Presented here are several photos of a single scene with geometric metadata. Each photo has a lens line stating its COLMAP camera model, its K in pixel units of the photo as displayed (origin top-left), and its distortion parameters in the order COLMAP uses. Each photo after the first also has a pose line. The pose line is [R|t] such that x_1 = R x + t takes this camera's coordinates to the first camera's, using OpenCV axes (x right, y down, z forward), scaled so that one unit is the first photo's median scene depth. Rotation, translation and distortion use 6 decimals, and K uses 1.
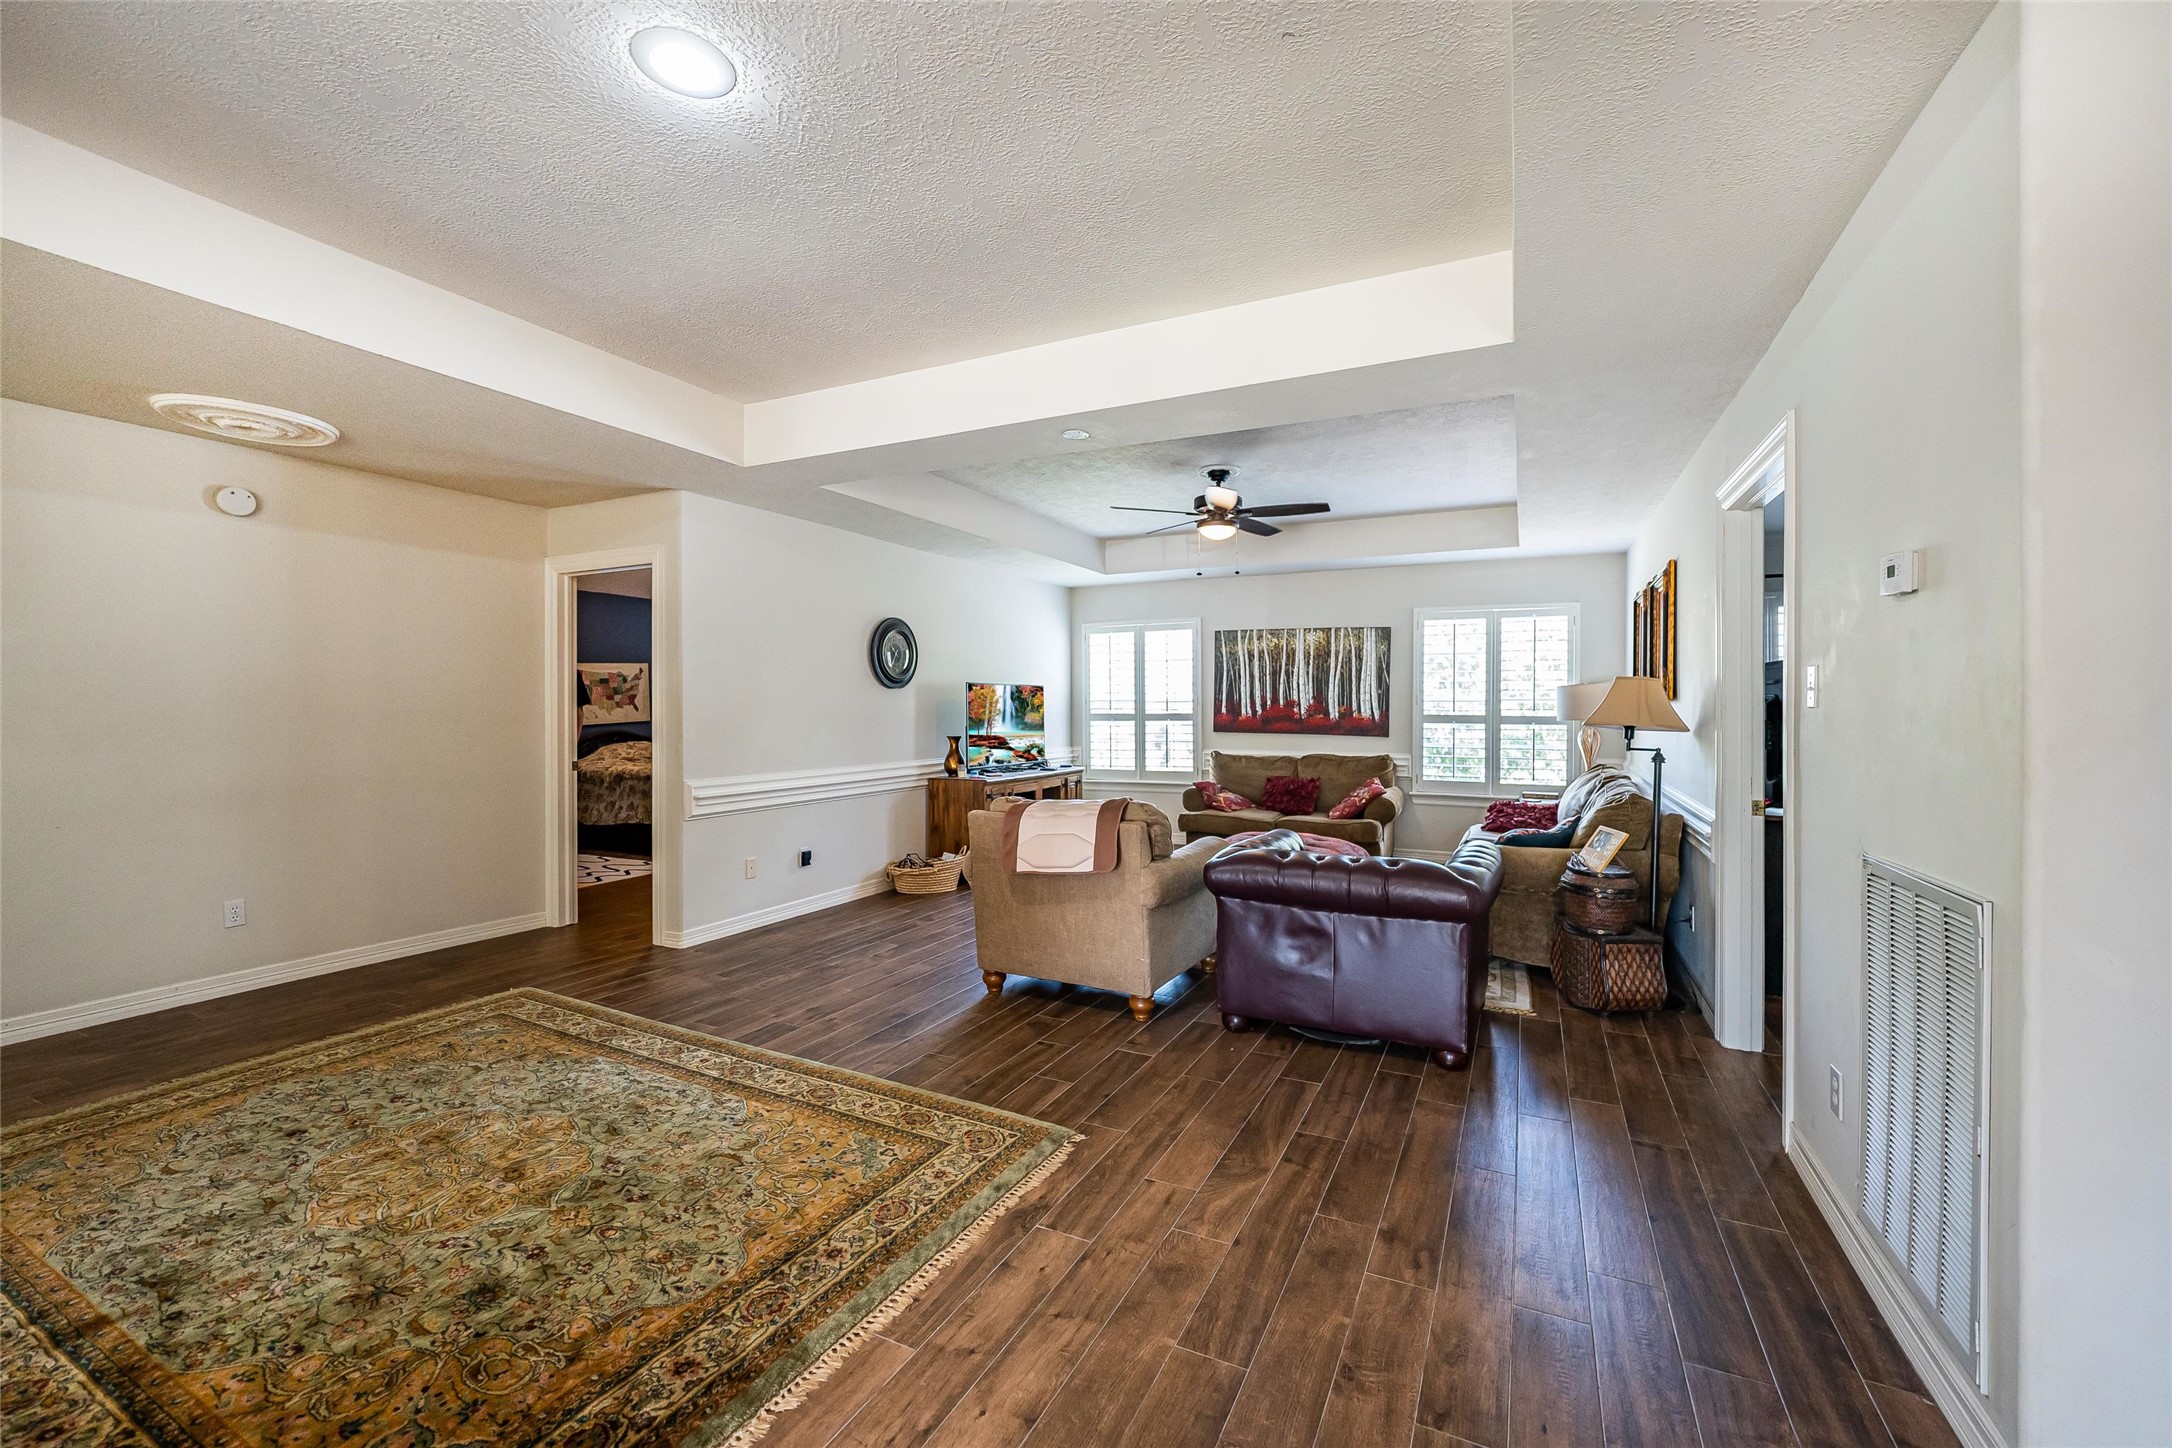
lens RADIAL K [[879.2, 0, 1084.6], [0, 879.2, 707.6], [0, 0, 1]] dist [-0.014851, 0.005342]
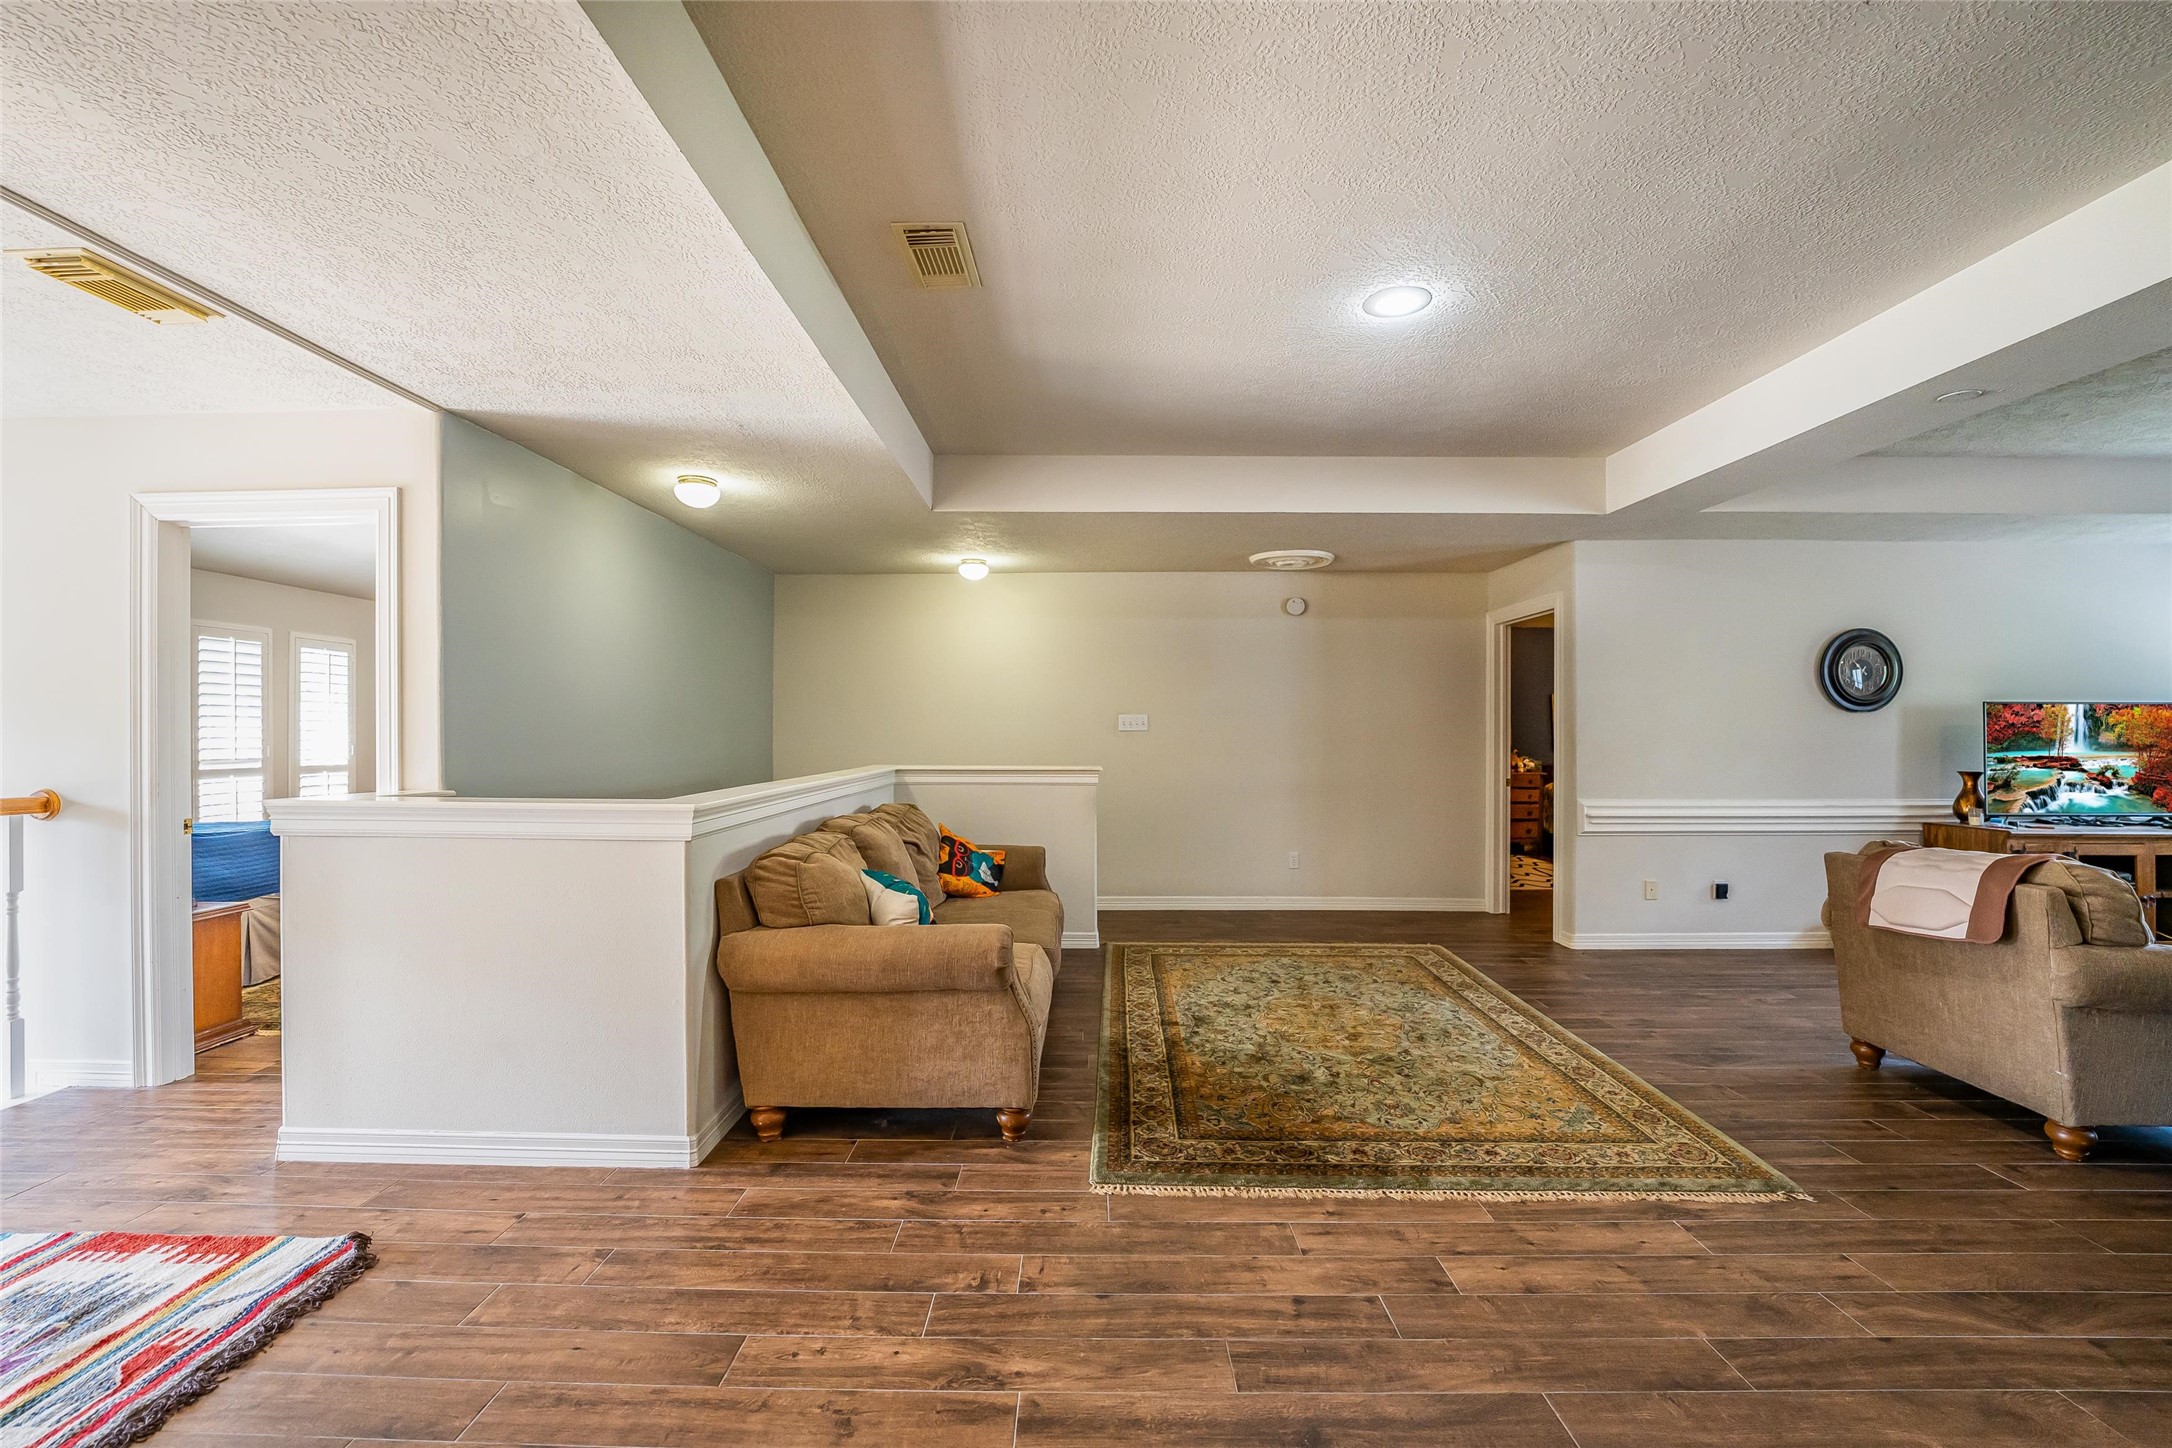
lens RADIAL K [[898.9, 0, 1091.4], [0, 898.9, 717.9], [0, 0, 1]] dist [-0.013684, 0.000410]
pose [[0.435554, -0.013514, -0.900061, 0.517535], [-0.001986, 0.999870, -0.015973, -0.002451], [0.900161, 0.008744, 0.435470, -0.097701]]
